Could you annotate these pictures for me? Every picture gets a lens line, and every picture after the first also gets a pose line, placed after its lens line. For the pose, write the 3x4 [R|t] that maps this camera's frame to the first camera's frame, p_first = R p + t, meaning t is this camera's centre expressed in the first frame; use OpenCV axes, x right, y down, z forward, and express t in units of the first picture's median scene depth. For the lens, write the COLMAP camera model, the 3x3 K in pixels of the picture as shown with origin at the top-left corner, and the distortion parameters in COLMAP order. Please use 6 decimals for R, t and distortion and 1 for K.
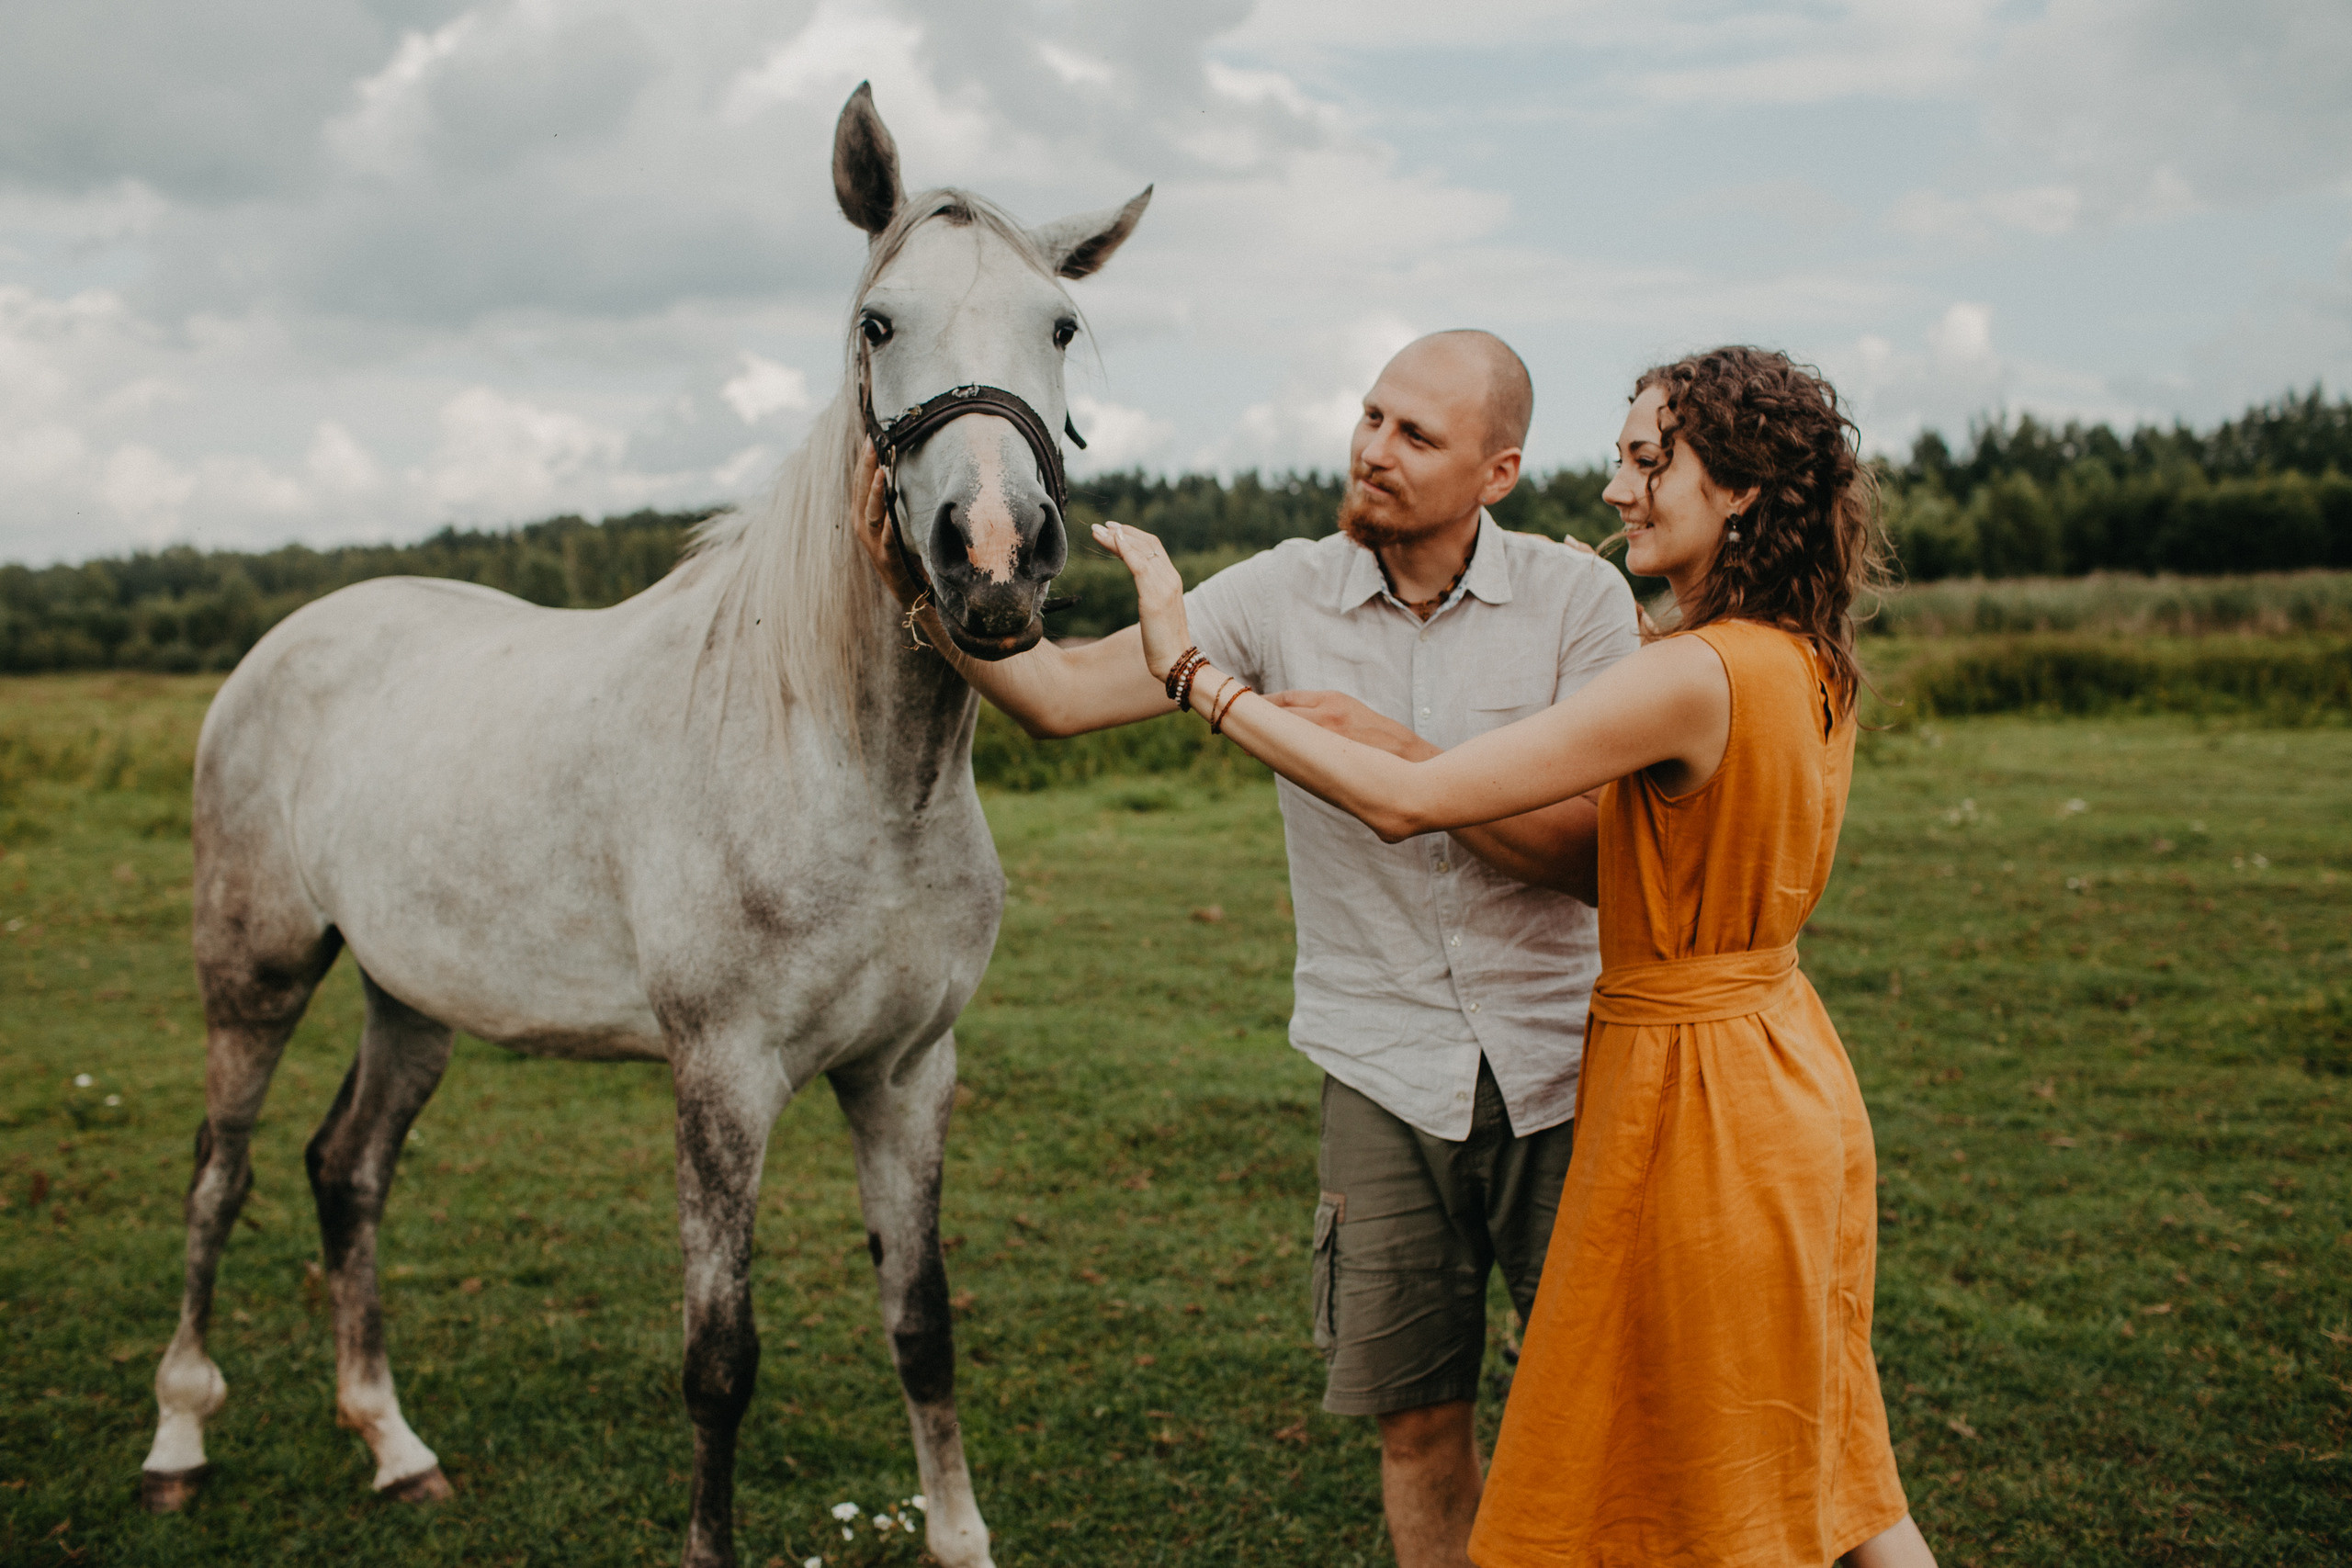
lens RADIAL K [[2364.5, 0, 1138.6], [0, 2364.5, 778.1], [0, 0, 1]] dist [-0.084877, 0.082367]
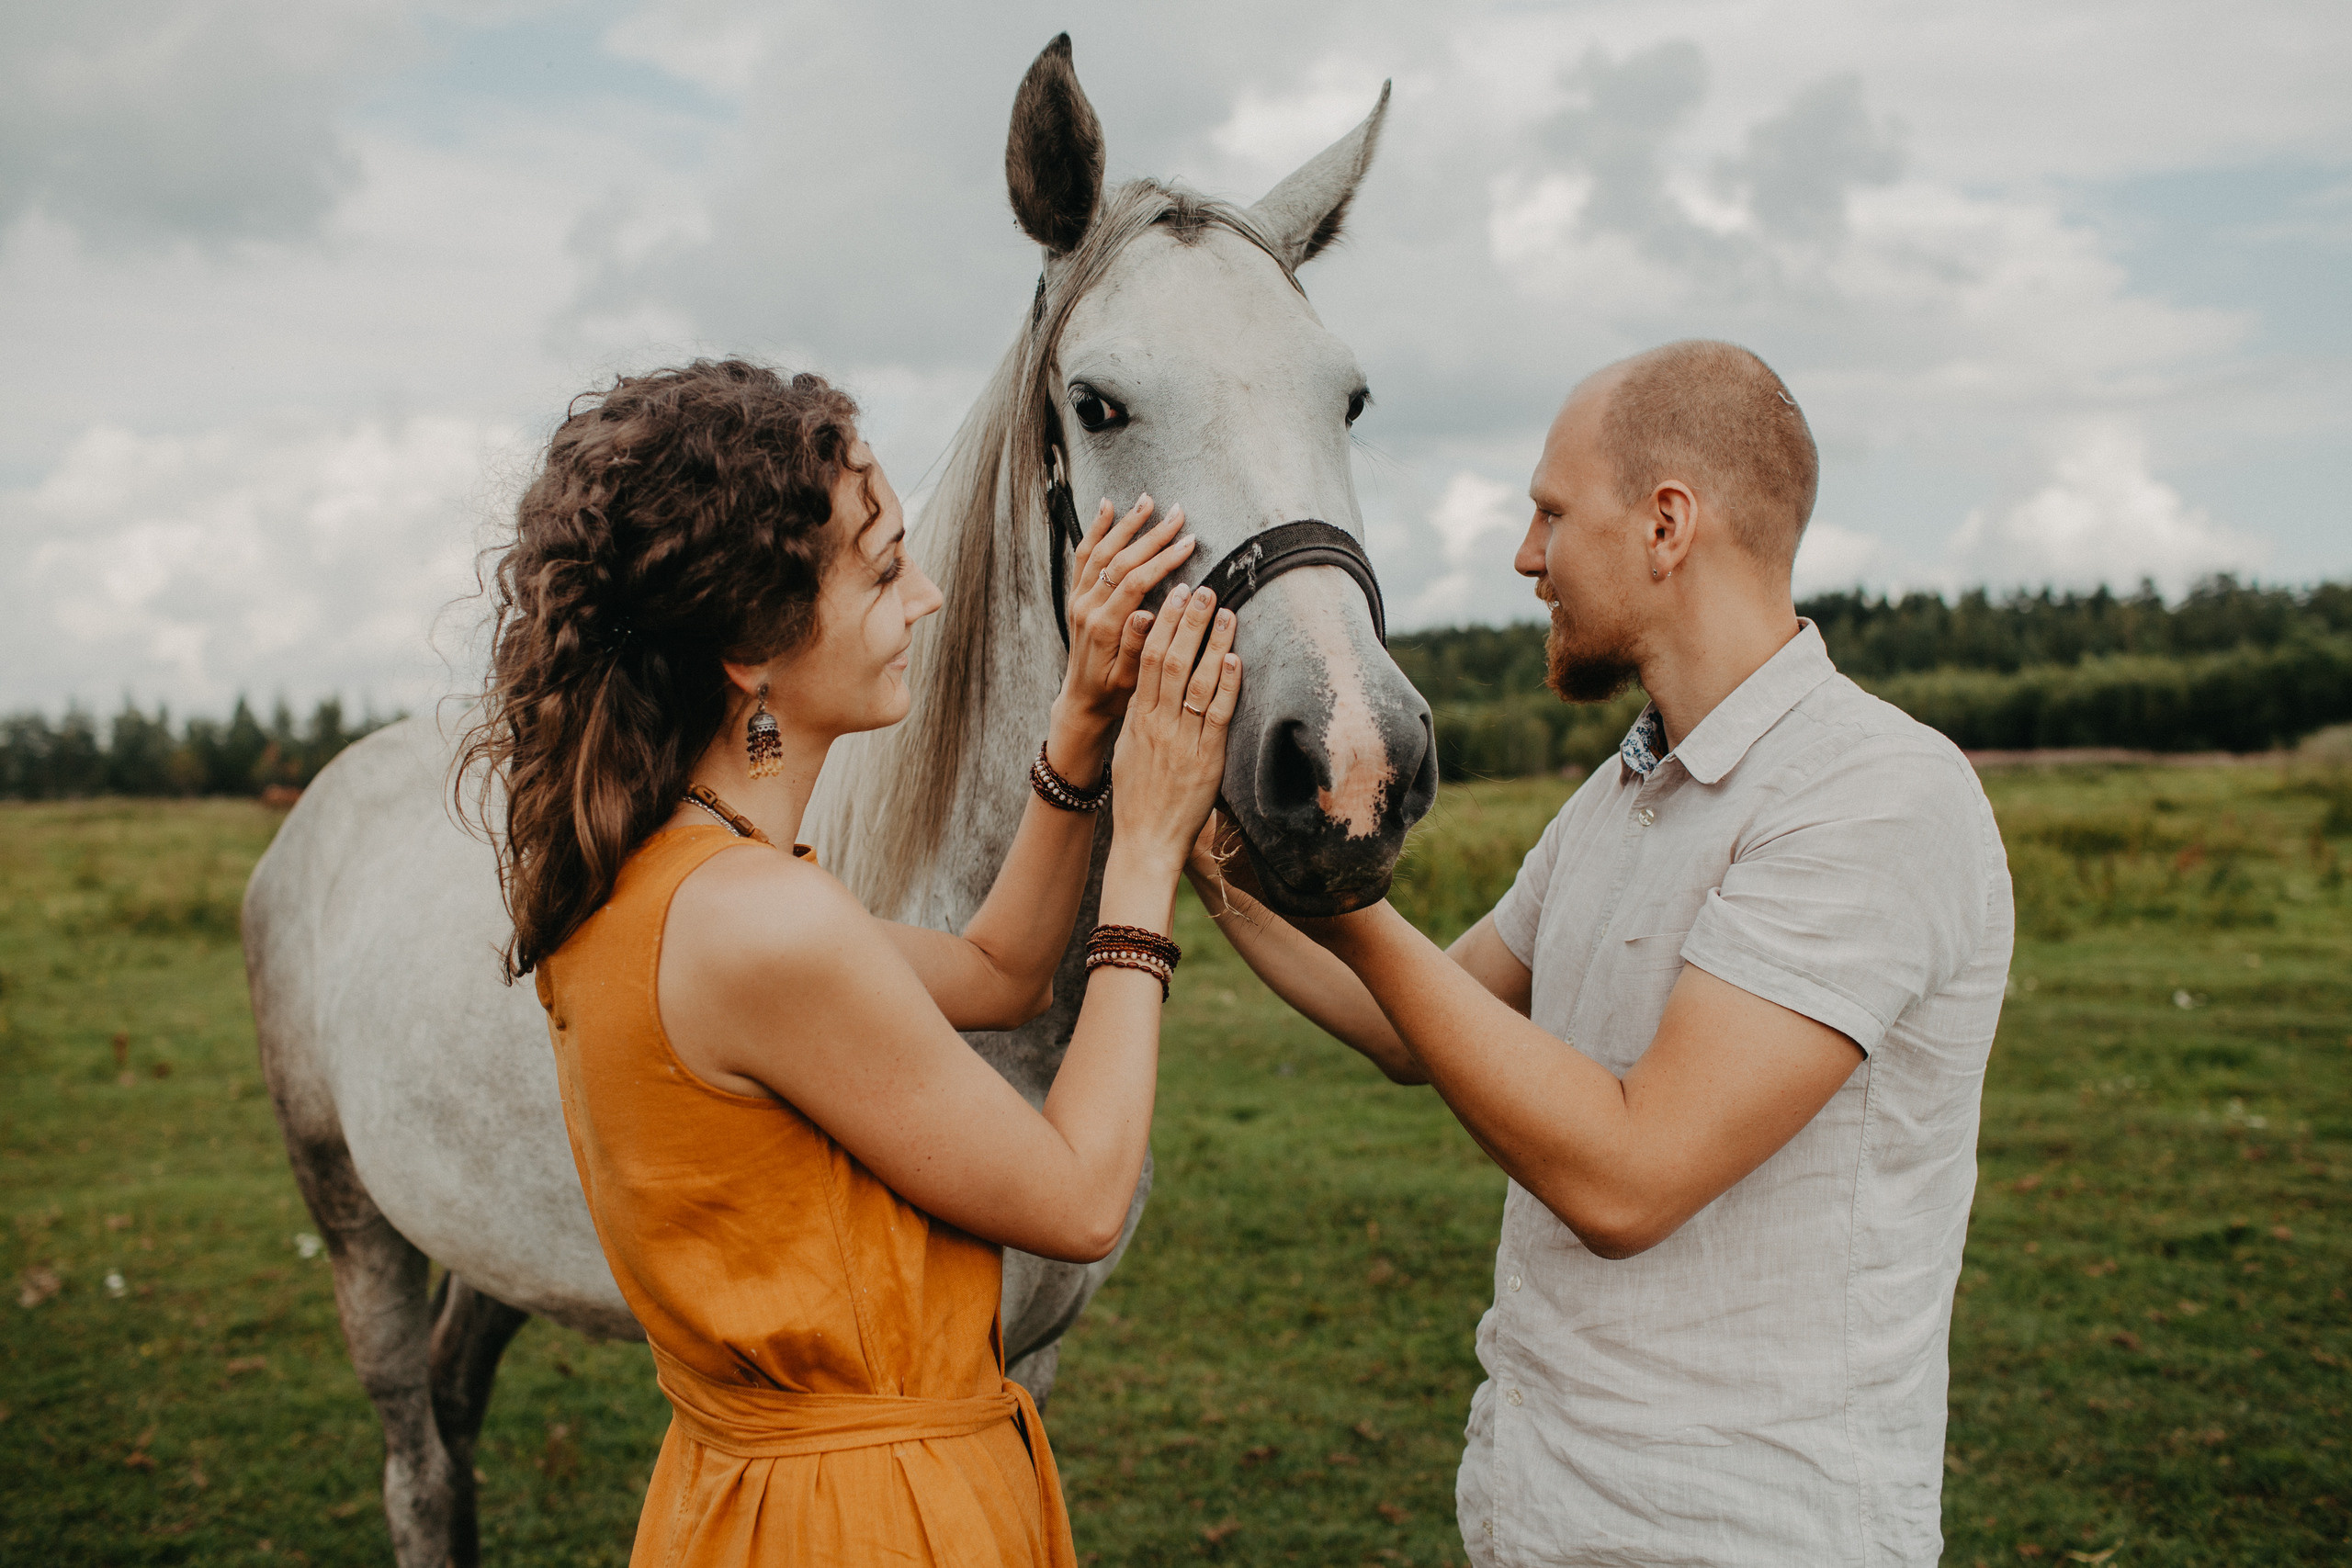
lens RADIAL K [[2329.0, 0, 1164.2], [0, 2329.0, 645.4], [0, 0, 1]] dist [-0.073614, 0.071058]
pose [[0.956779, -0.007974, -0.290707, 0.112014], [-0.023333, 0.994297, -0.104066, -0.011747], [0.289879, 0.106351, 0.951136, 0.099016]]
